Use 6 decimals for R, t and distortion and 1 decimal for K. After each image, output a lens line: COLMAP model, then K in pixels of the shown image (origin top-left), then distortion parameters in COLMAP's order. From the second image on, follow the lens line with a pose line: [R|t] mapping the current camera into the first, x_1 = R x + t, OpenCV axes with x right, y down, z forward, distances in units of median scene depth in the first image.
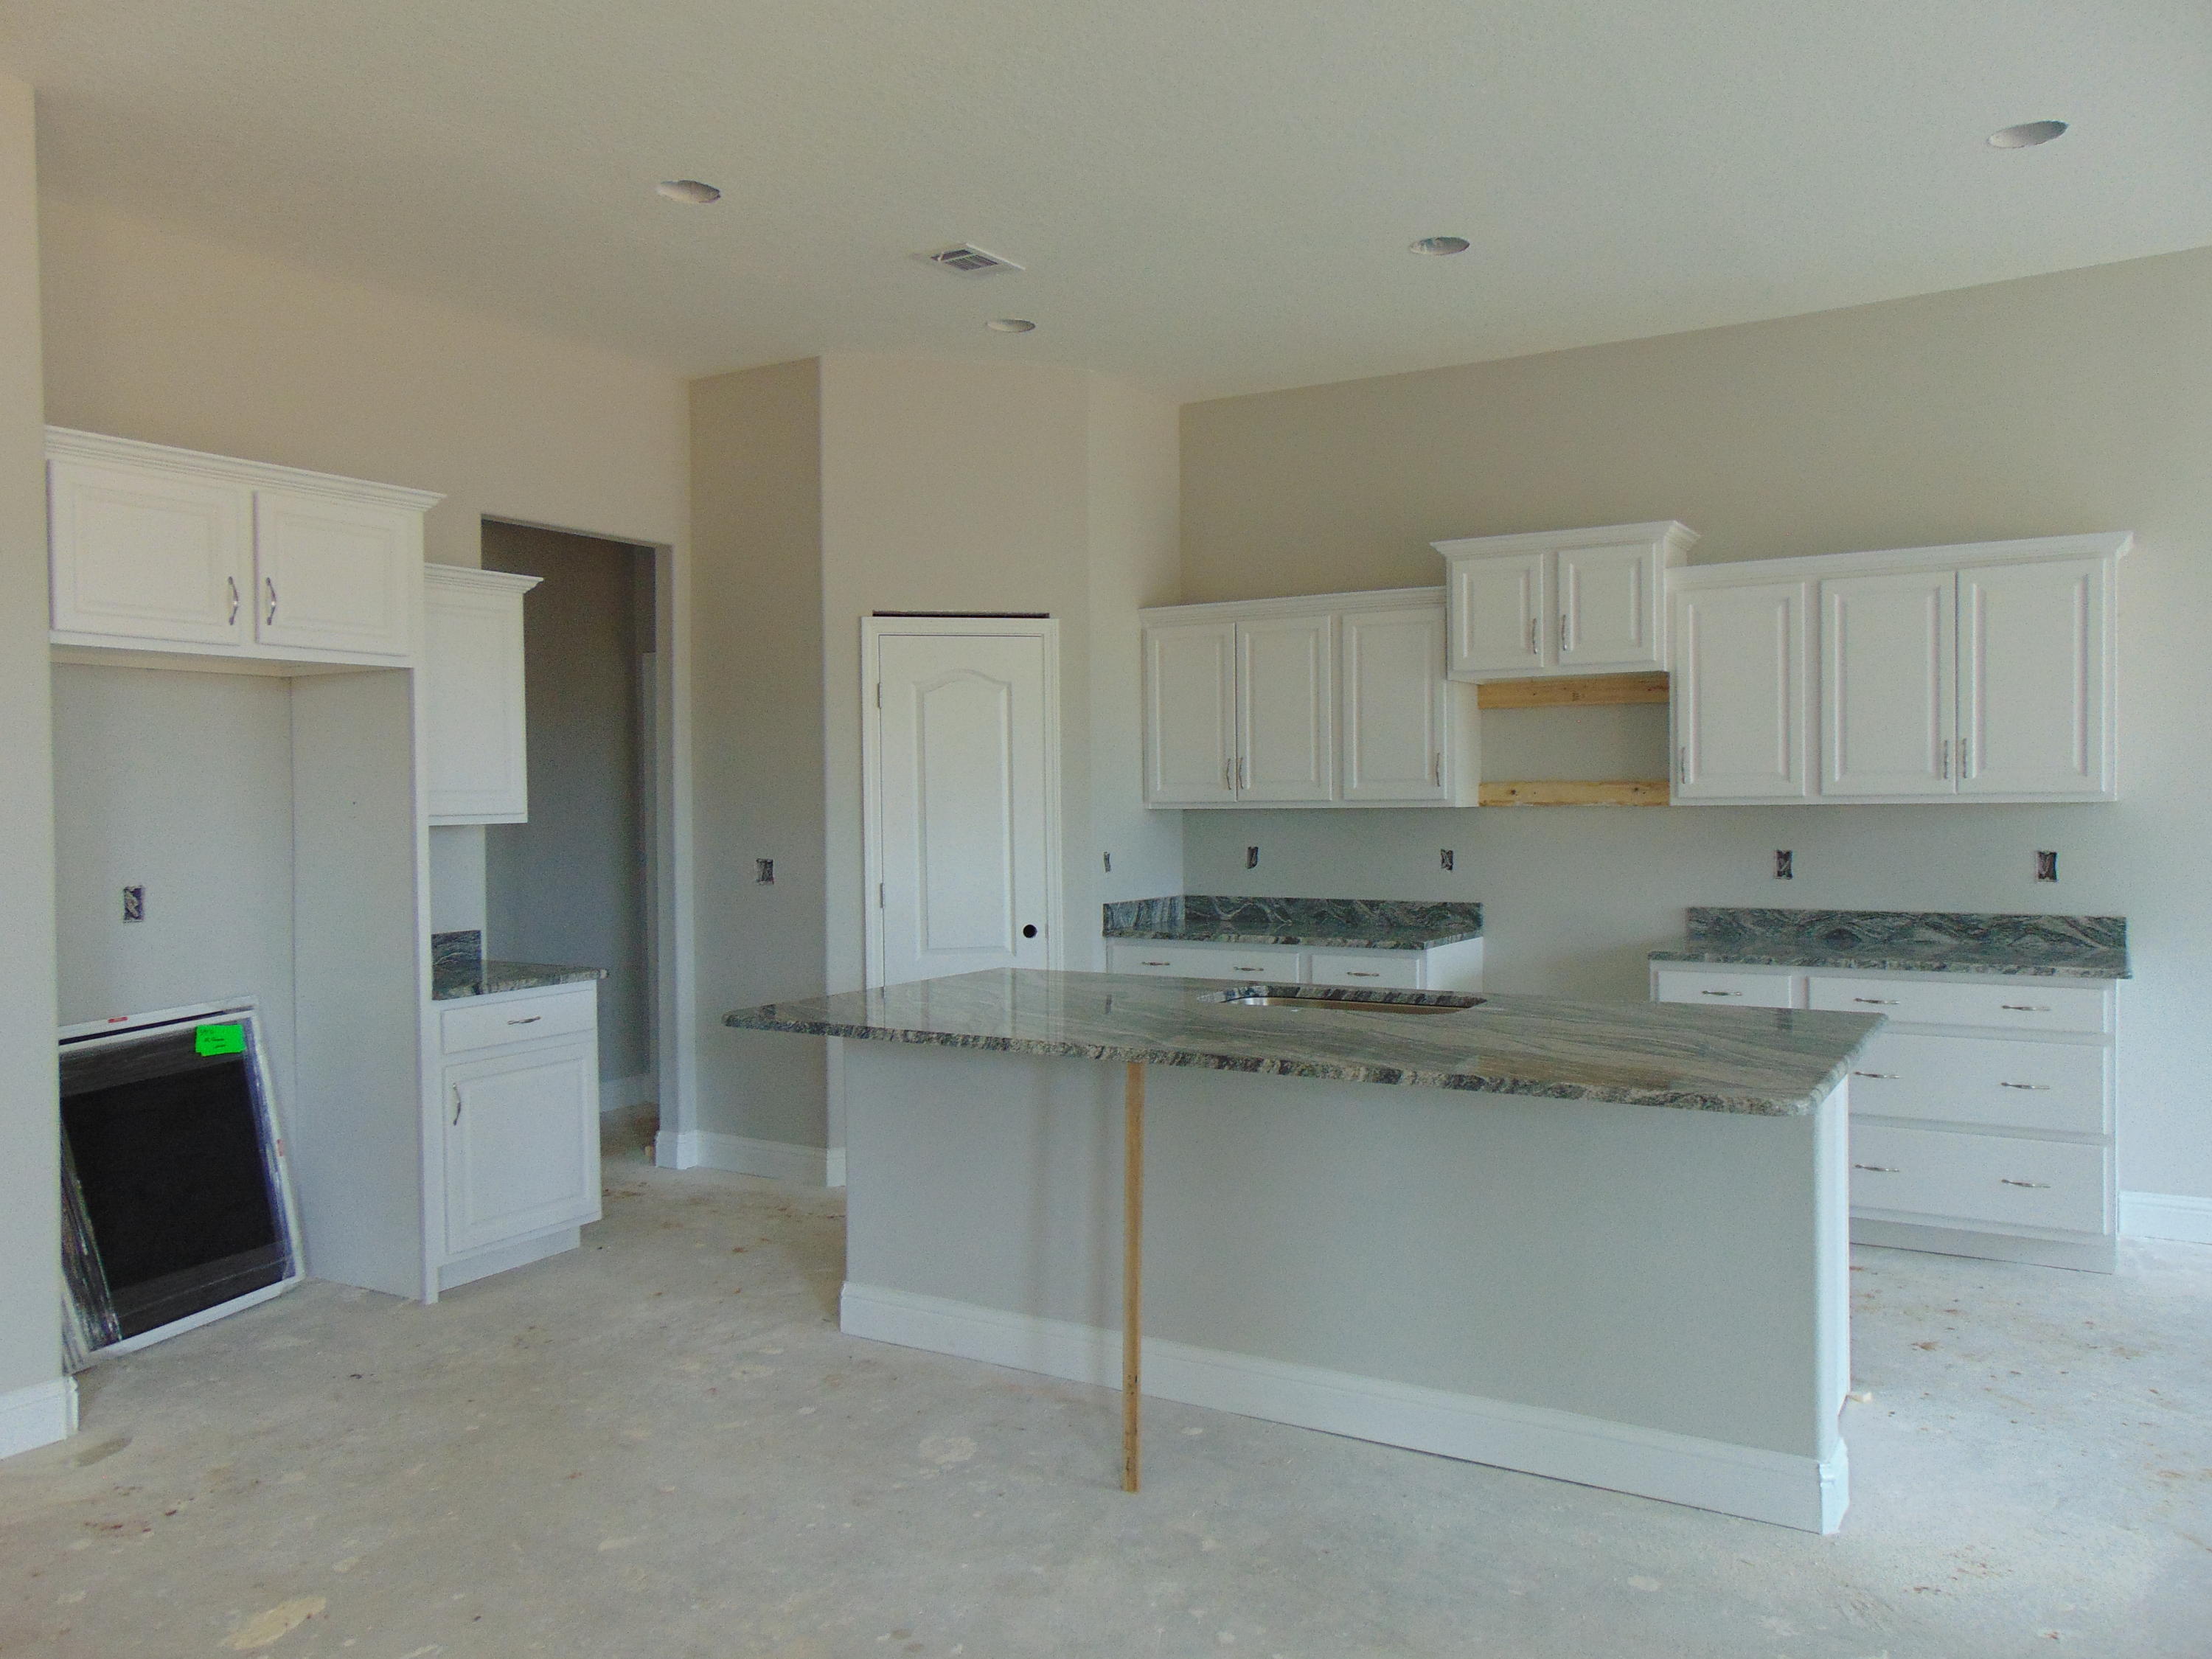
lens RADIAL K [[1653.8, 0, 1090.7], [0, 1653.8, 819.9], [0, 0, 1]] dist [-0.031685, 0.049339]
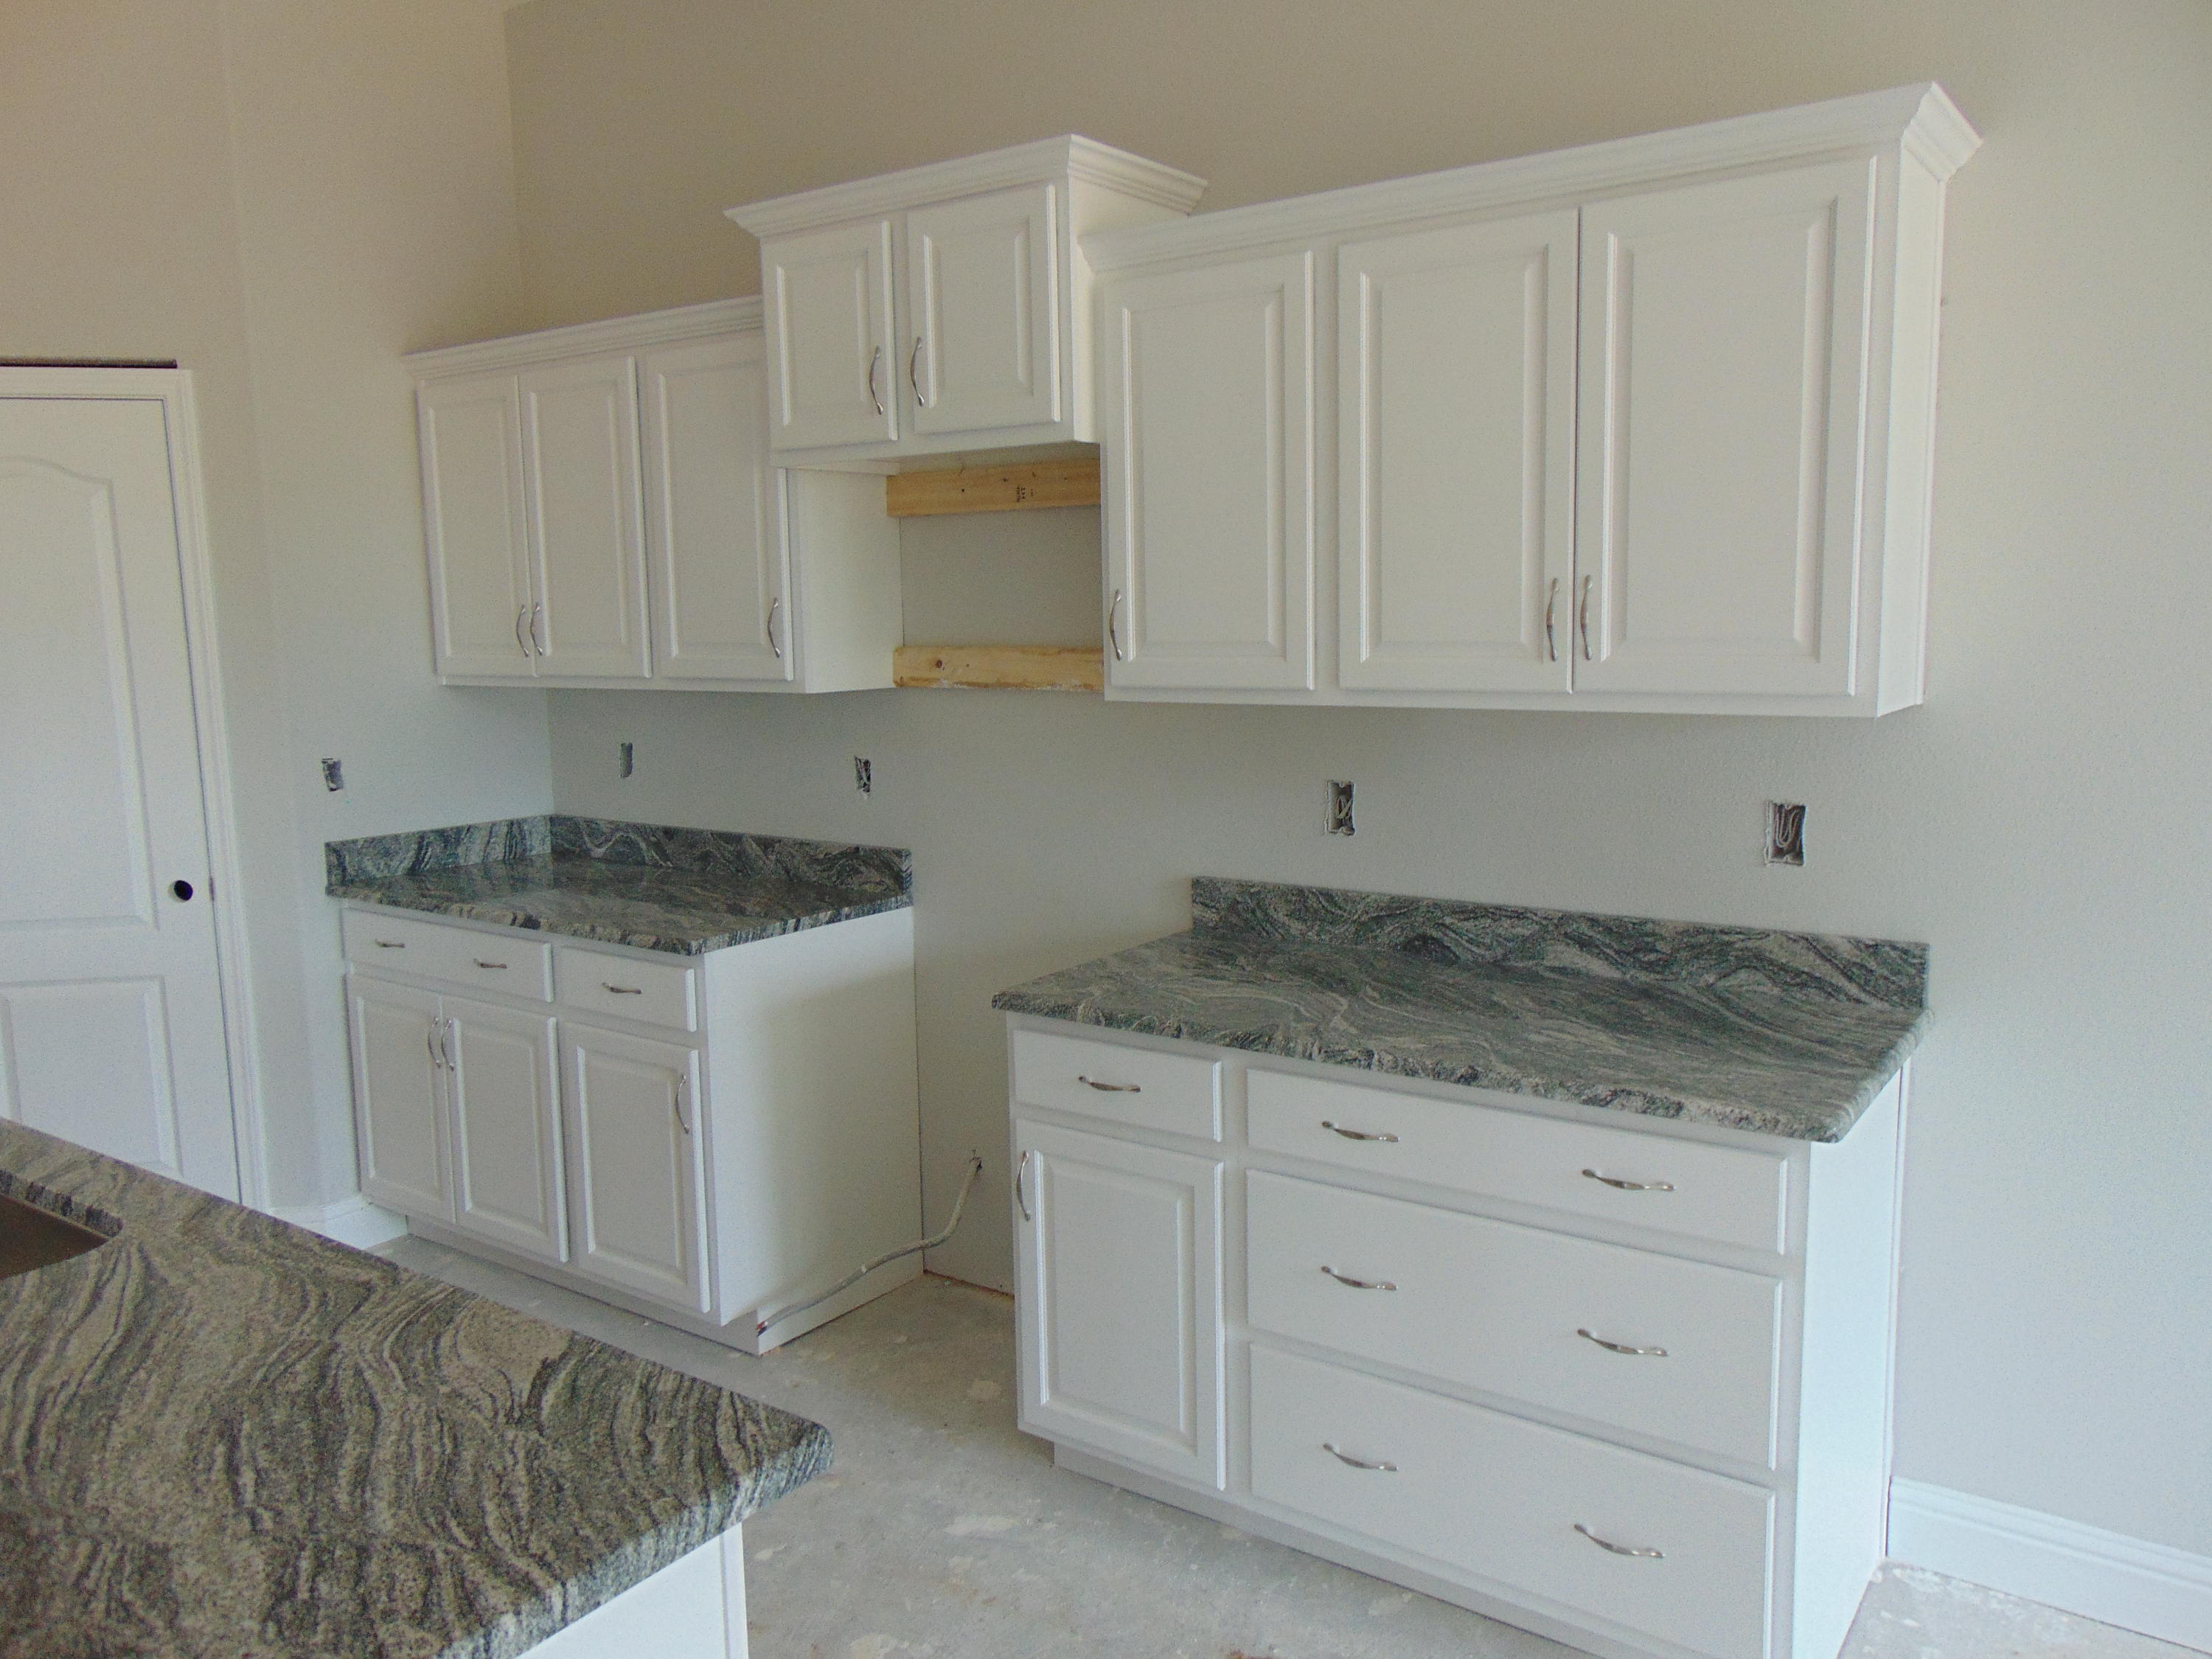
lens RADIAL K [[1653.8, 0, 1103.9], [0, 1653.8, 819.3], [0, 0, 1]] dist [-0.031685, 0.049339]
pose [[0.997940, 0.005031, -0.063956, 0.375932], [0.002266, 0.993535, 0.113504, -0.030276], [0.064113, -0.113415, 0.991477, 0.457175]]
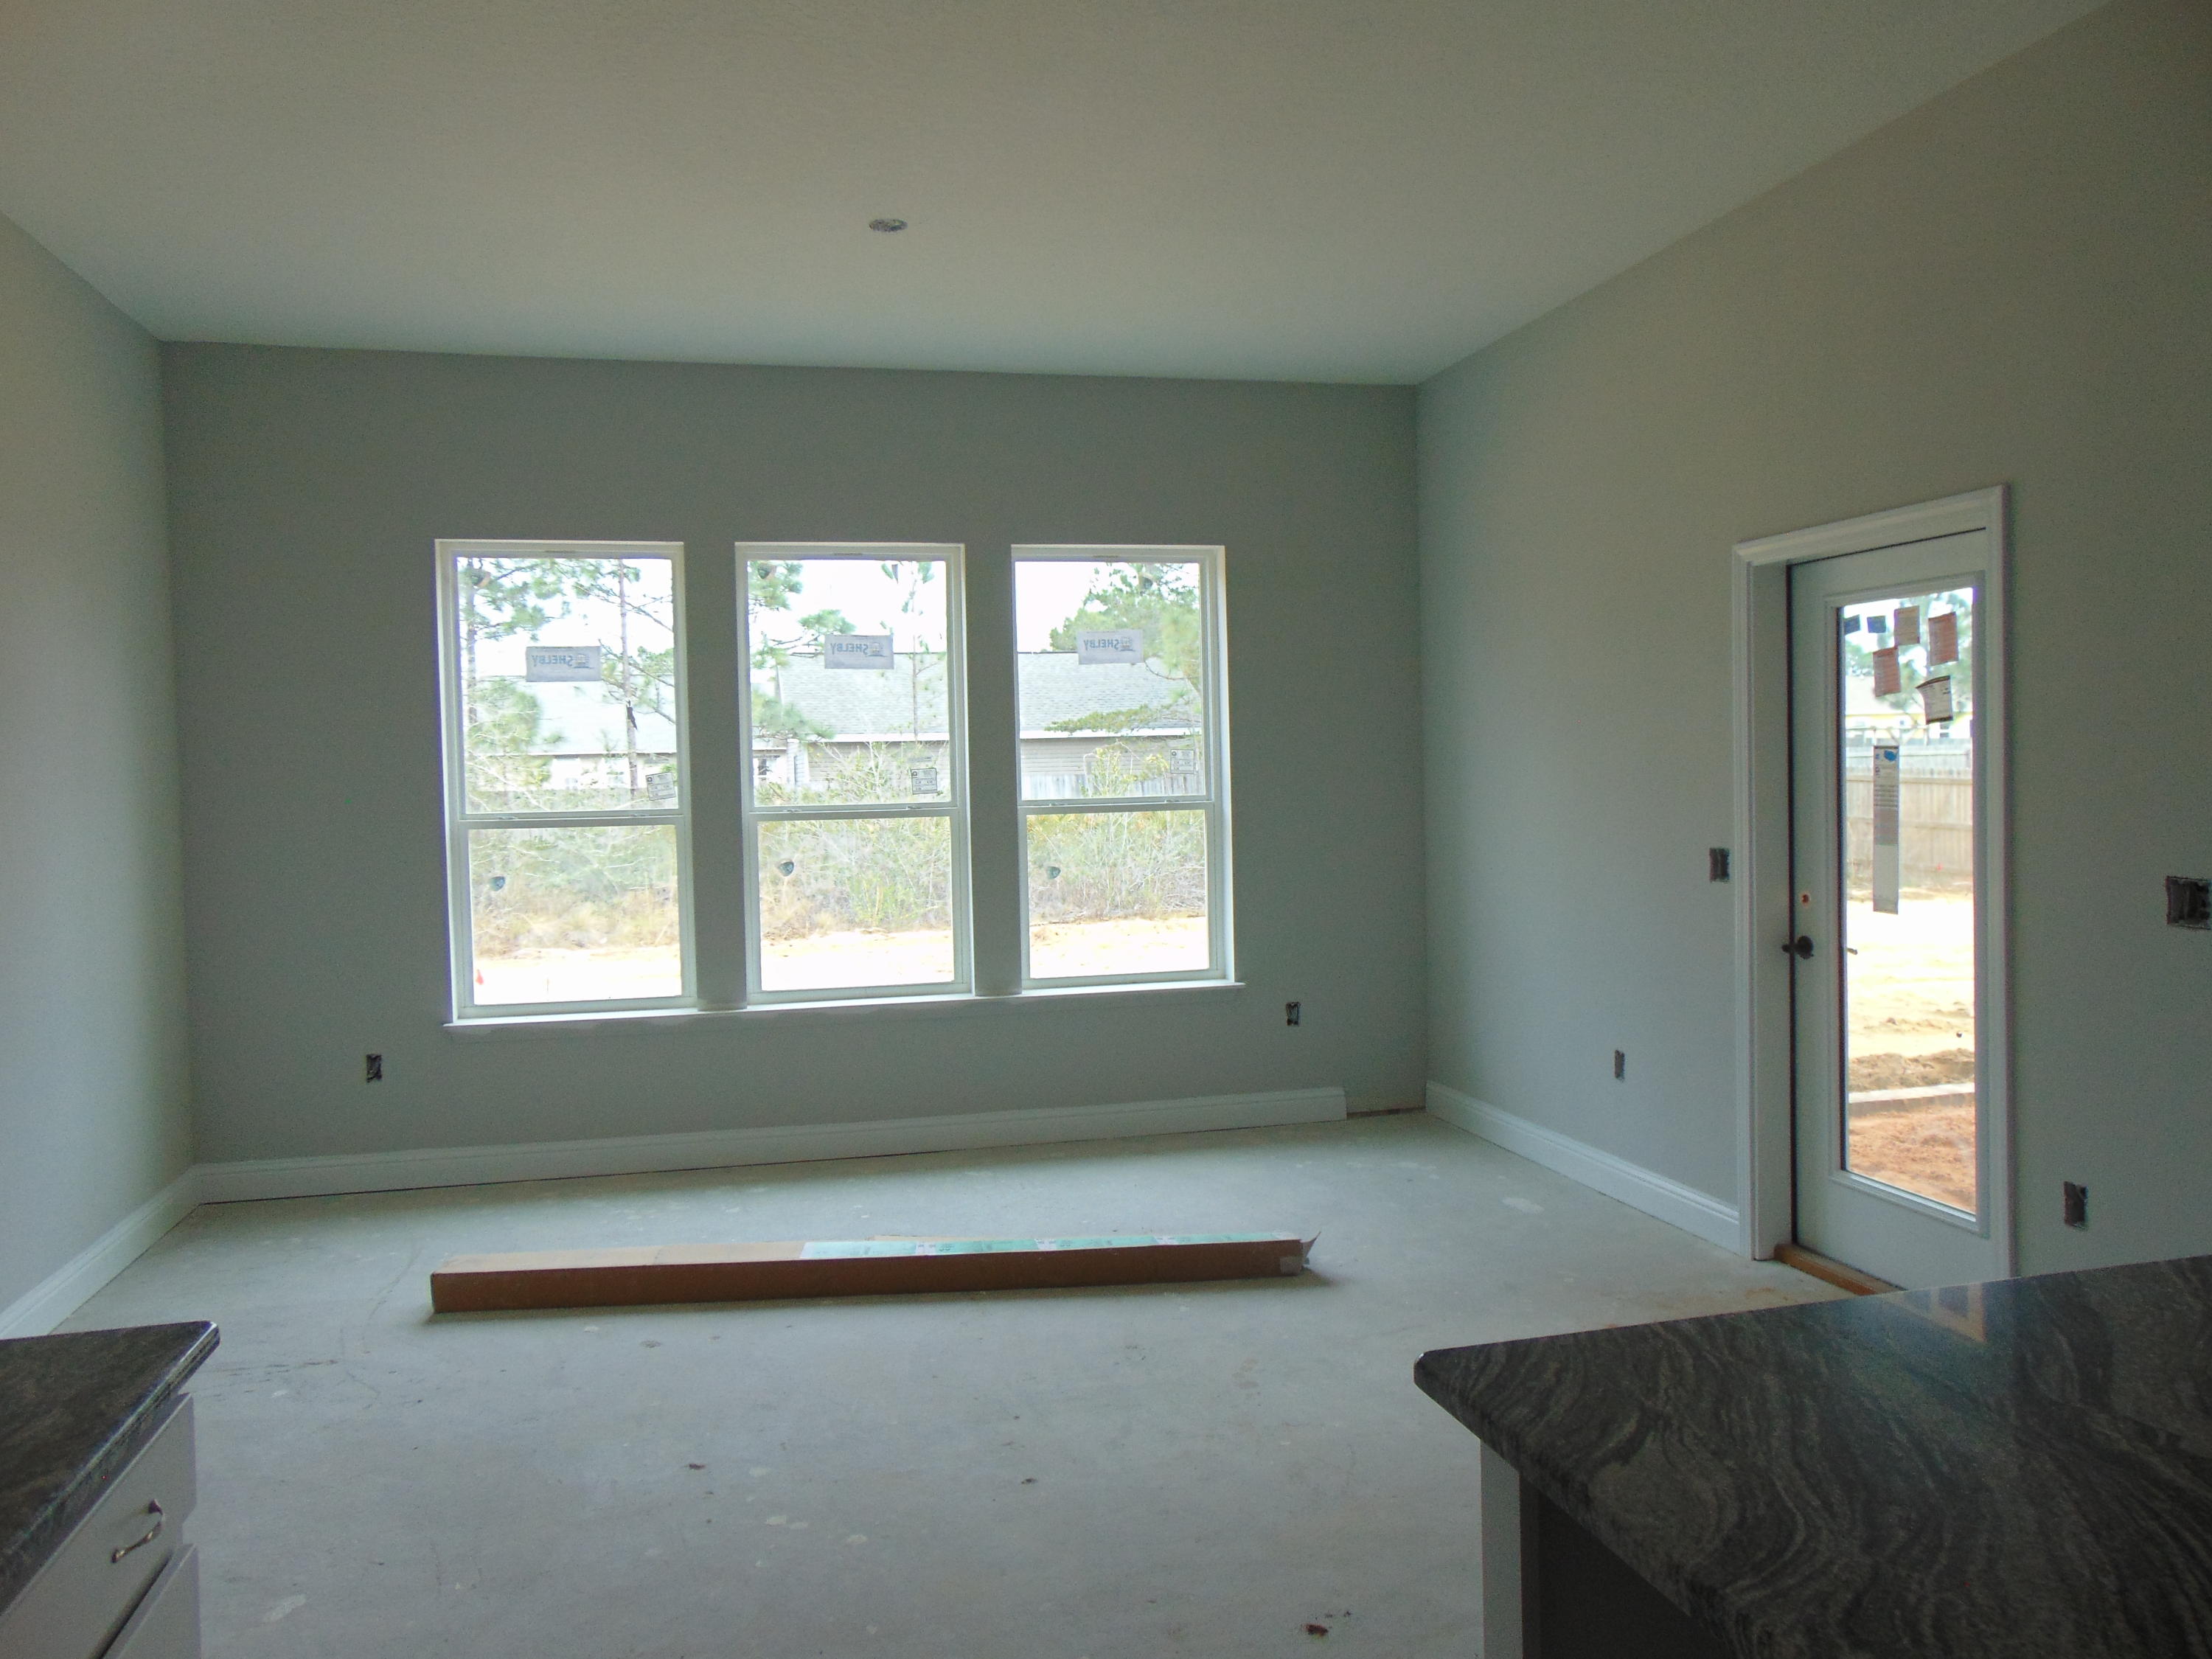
lens RADIAL K [[1653.8, 0, 1107.8], [0, 1653.8, 827.6], [0, 0, 1]] dist [-0.031685, 0.049339]
pose [[-0.710869, 0.004725, 0.703309, 0.154137], [0.051707, 0.997623, 0.045560, -0.026357], [-0.701421, 0.068753, -0.709423, 0.919638]]
